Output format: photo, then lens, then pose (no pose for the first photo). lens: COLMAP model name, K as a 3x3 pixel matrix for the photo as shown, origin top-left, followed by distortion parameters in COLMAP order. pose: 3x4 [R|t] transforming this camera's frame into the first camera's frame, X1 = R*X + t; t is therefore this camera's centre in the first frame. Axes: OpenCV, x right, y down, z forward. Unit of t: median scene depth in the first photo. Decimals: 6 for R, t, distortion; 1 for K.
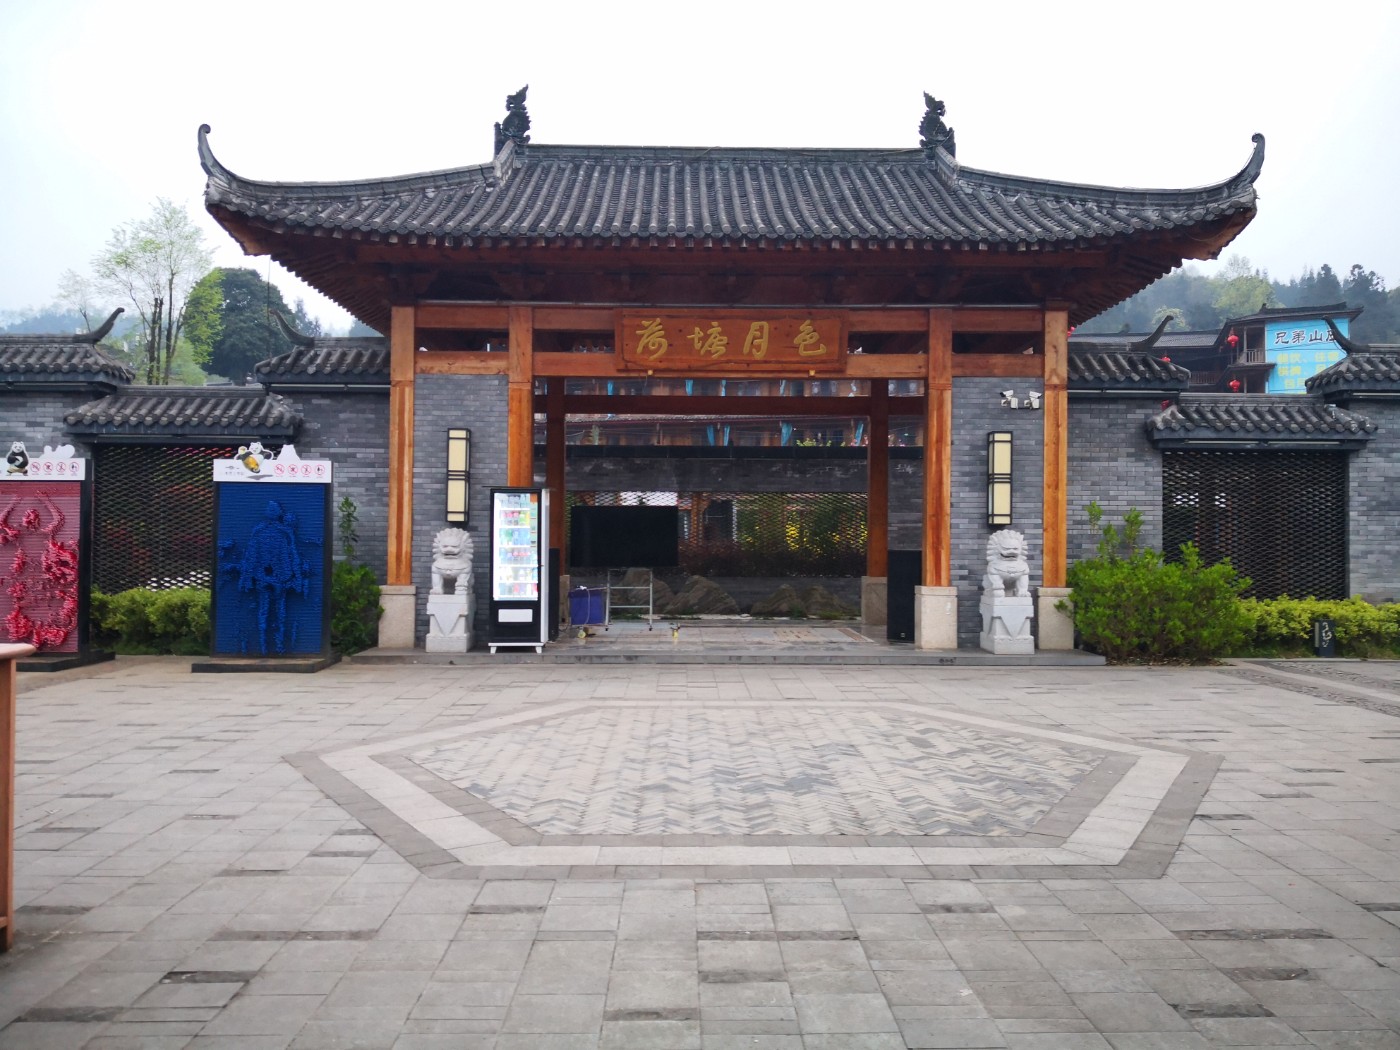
lens RADIAL K [[1125.6, 0, 700.0], [0, 1125.6, 525.0], [0, 0, 1]] dist [-0.008224, -0.005266]
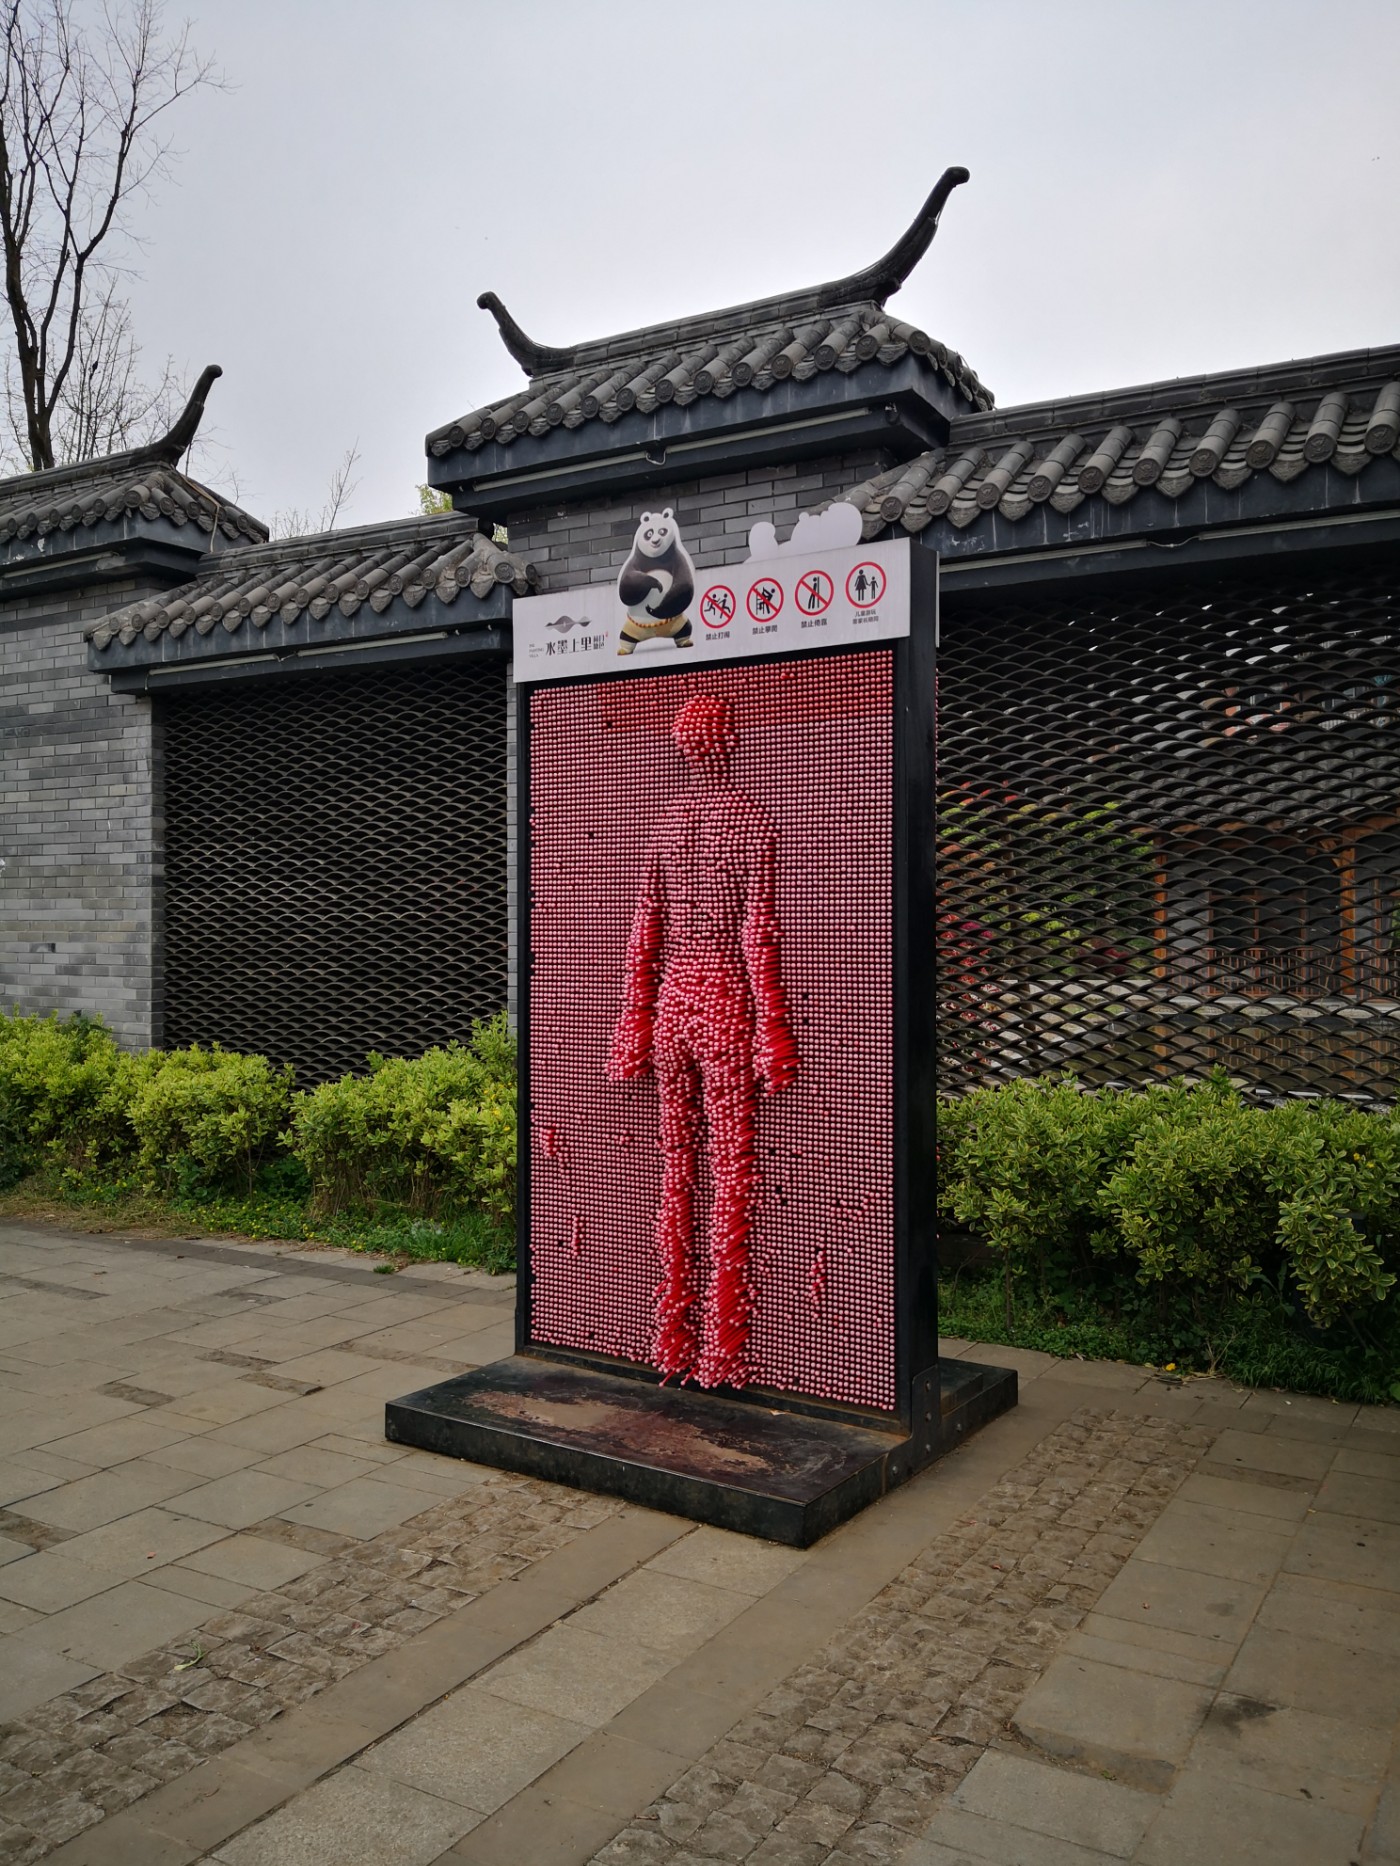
lens RADIAL K [[1411.8, 0, 700.0], [0, 1411.8, 933.0], [0, 0, 1]] dist [0.007887, -0.106099]
pose [[0.844948, -0.006878, -0.534805, -0.387584], [0.014252, 0.999852, 0.009660, 0.013319], [0.534659, -0.015784, 0.844920, 0.661120]]
